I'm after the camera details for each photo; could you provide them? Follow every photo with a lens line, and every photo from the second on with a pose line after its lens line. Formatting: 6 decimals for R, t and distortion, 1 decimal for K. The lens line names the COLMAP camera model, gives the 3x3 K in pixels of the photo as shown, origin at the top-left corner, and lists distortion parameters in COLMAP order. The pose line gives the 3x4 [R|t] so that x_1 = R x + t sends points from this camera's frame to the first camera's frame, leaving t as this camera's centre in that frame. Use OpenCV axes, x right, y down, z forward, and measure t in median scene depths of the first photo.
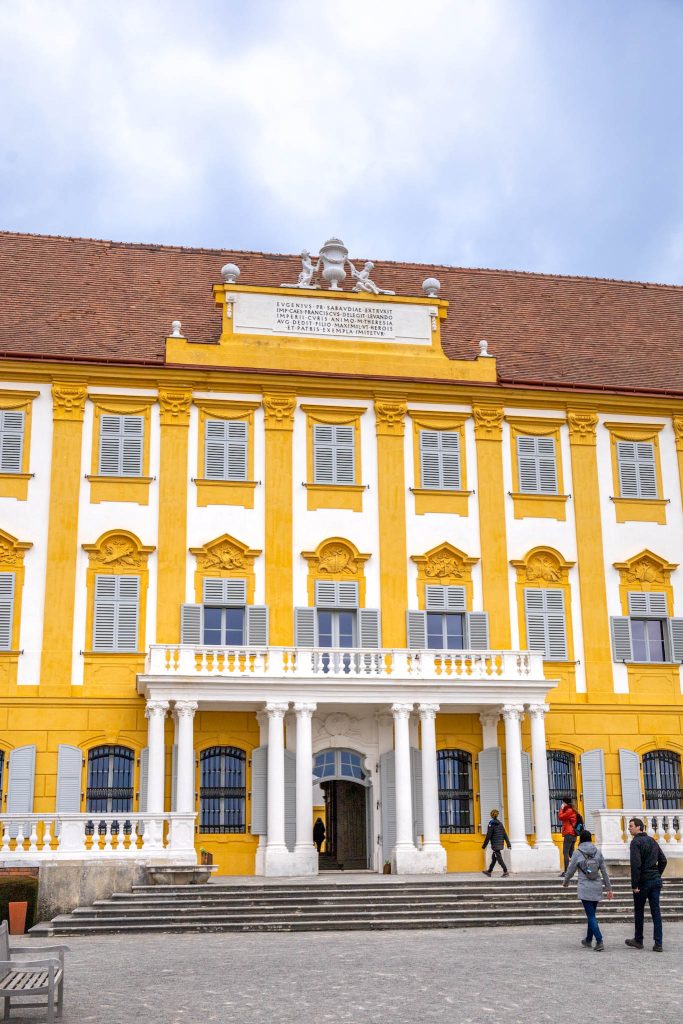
lens RADIAL K [[1247.4, 0, 341.5], [0, 1247.4, 512.0], [0, 0, 1]] dist [0.019832, 0.009516]
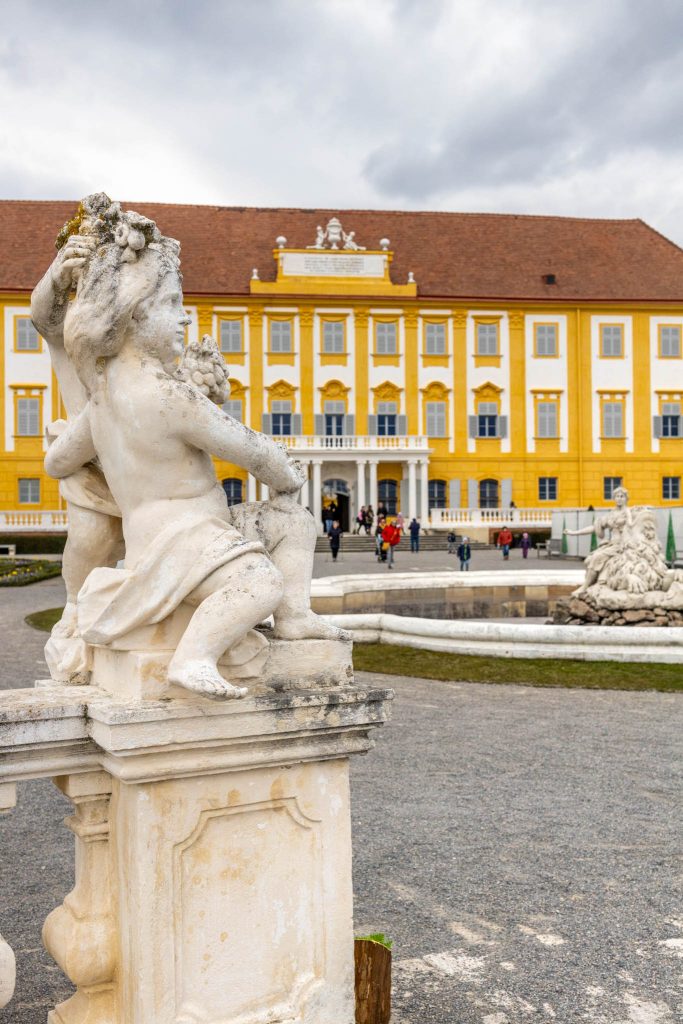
lens RADIAL K [[1247.4, 0, 341.5], [0, 1247.4, 512.0], [0, 0, 1]] dist [0.019832, 0.009516]
pose [[0.997427, 0.003357, -0.071608, 0.154562], [0.015177, 0.966370, 0.256708, -0.294824], [0.070062, -0.257135, 0.963832, -1.045533]]
